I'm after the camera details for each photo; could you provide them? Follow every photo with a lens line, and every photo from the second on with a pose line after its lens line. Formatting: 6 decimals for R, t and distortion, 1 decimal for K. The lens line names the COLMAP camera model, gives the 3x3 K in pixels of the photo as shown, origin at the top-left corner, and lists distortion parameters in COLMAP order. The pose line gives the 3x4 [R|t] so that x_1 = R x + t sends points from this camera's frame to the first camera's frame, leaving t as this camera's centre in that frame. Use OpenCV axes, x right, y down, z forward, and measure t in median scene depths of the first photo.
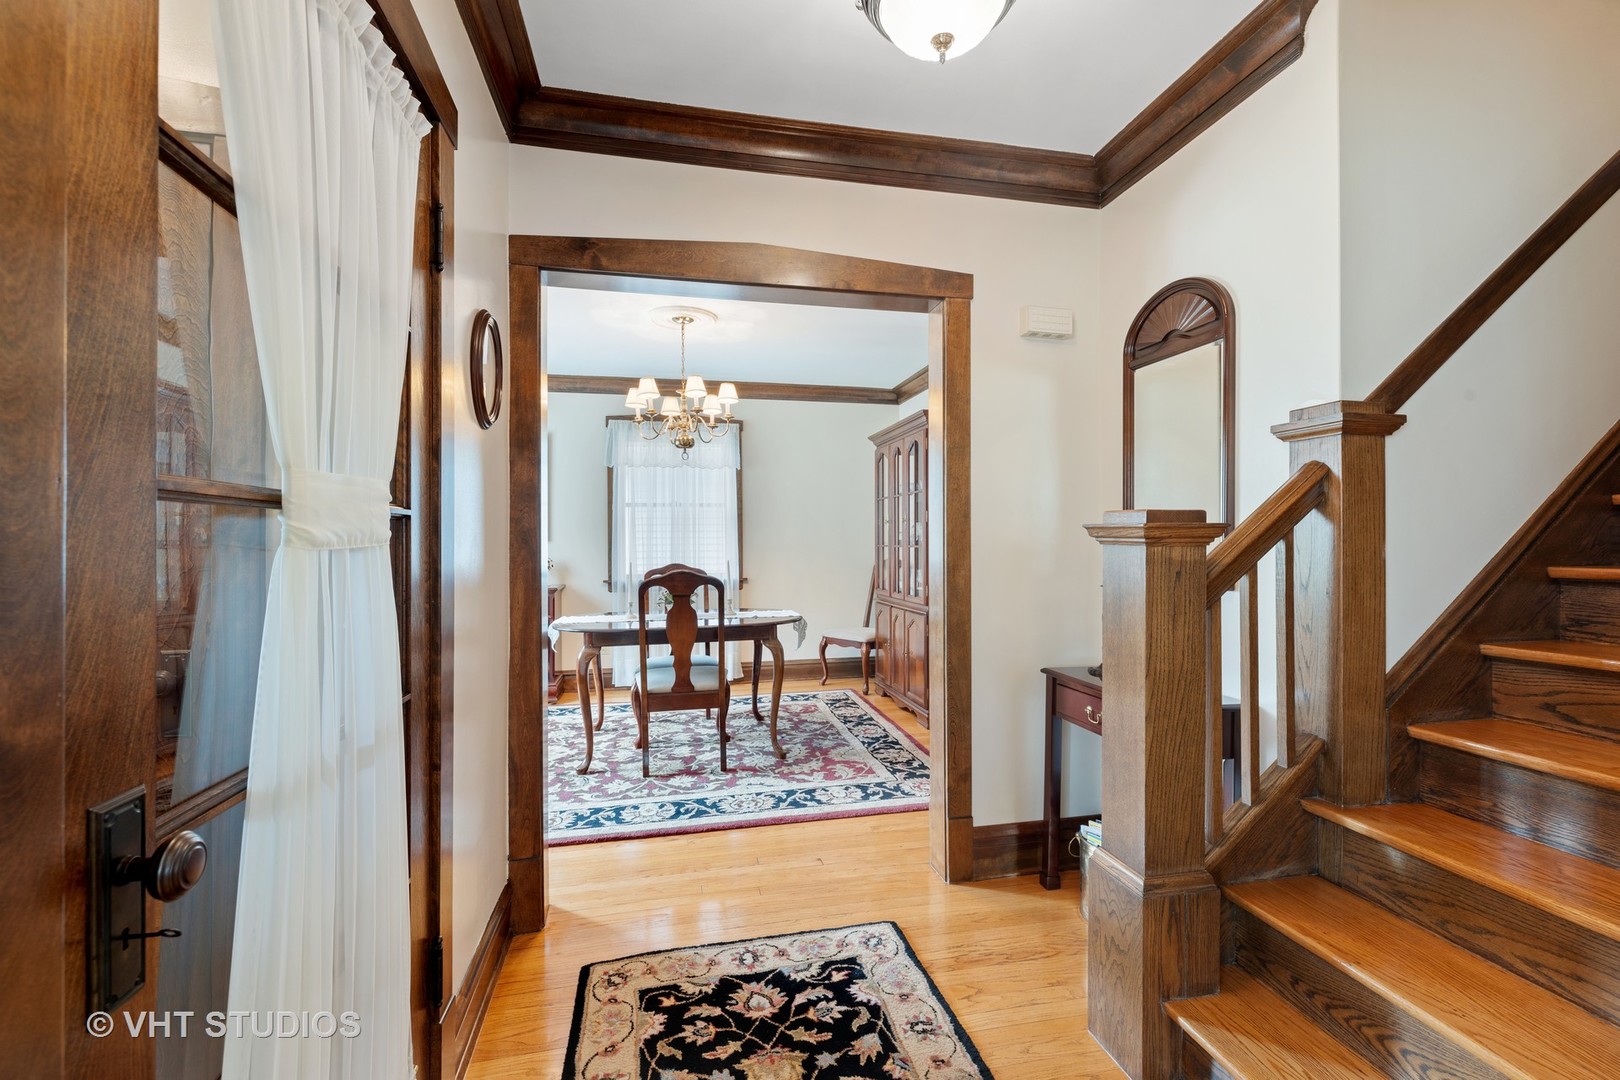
lens RADIAL K [[683.8, 0, 811.7], [0, 683.8, 540.2], [0, 0, 1]] dist [0.002793, -0.000894]
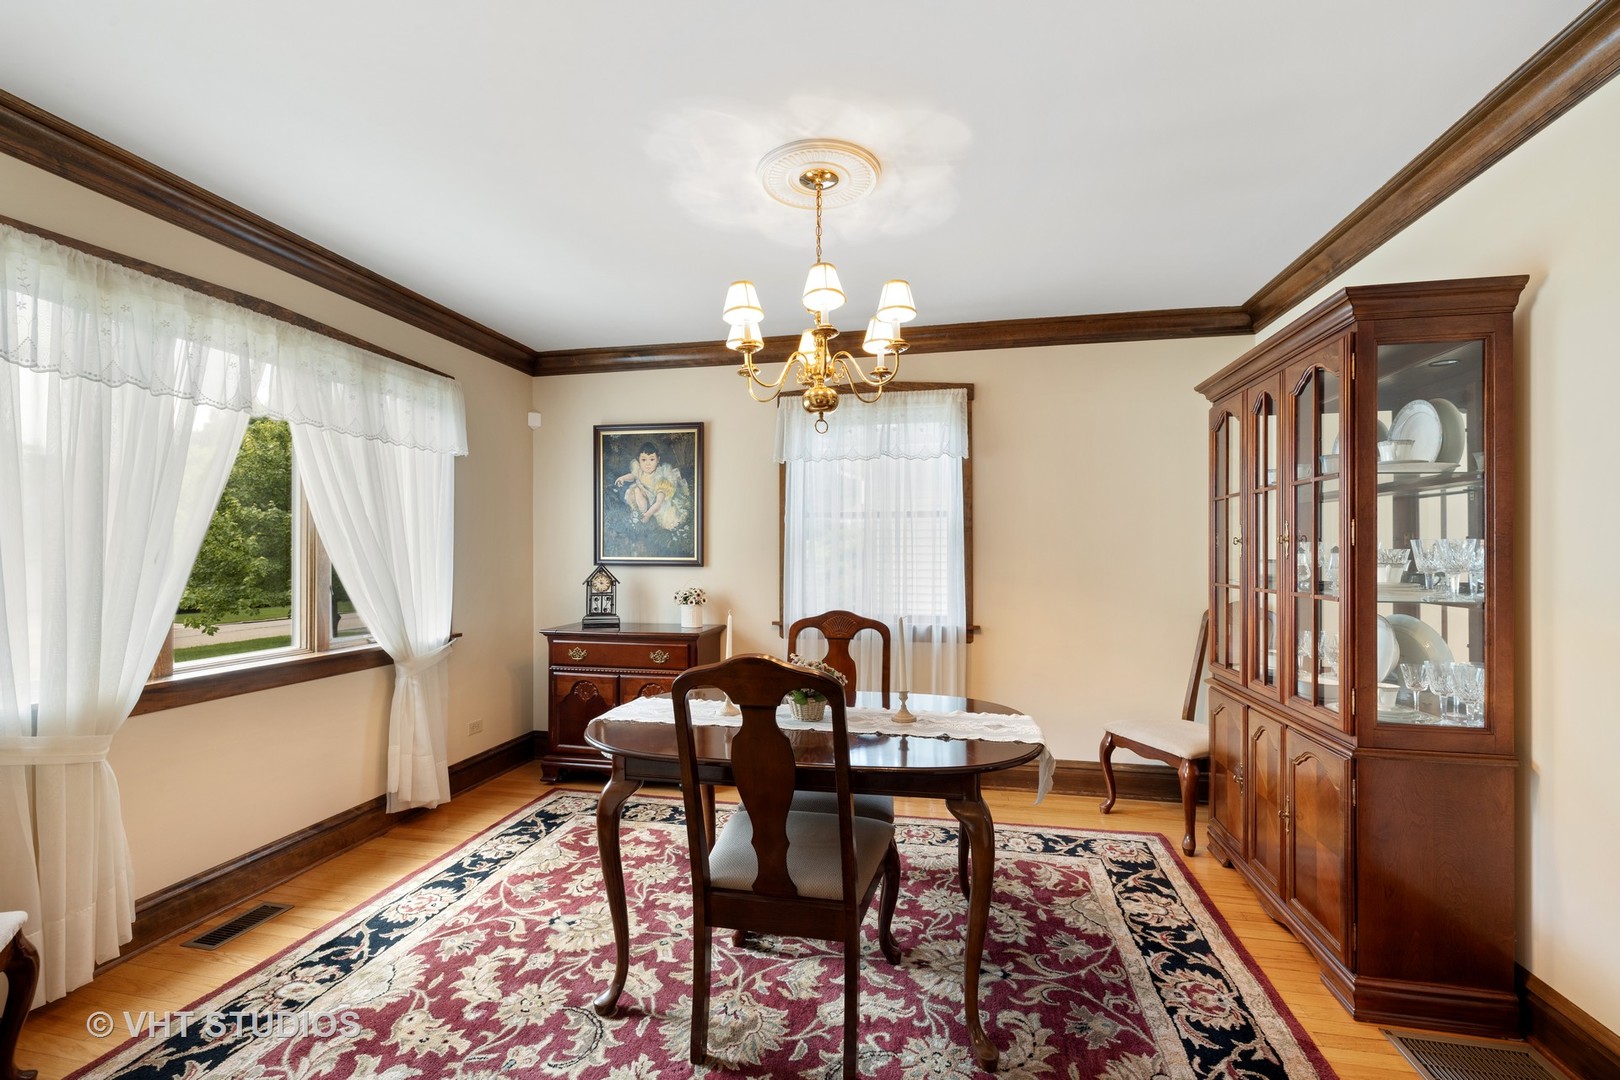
lens RADIAL K [[683.8, 0, 810.6], [0, 683.8, 546.4], [0, 0, 1]] dist [0.002793, -0.000894]
pose [[0.915119, 0.003476, -0.403168, 0.024214], [-0.005065, 0.999983, -0.002876, -0.020854], [0.403151, 0.004674, 0.915121, 0.412266]]
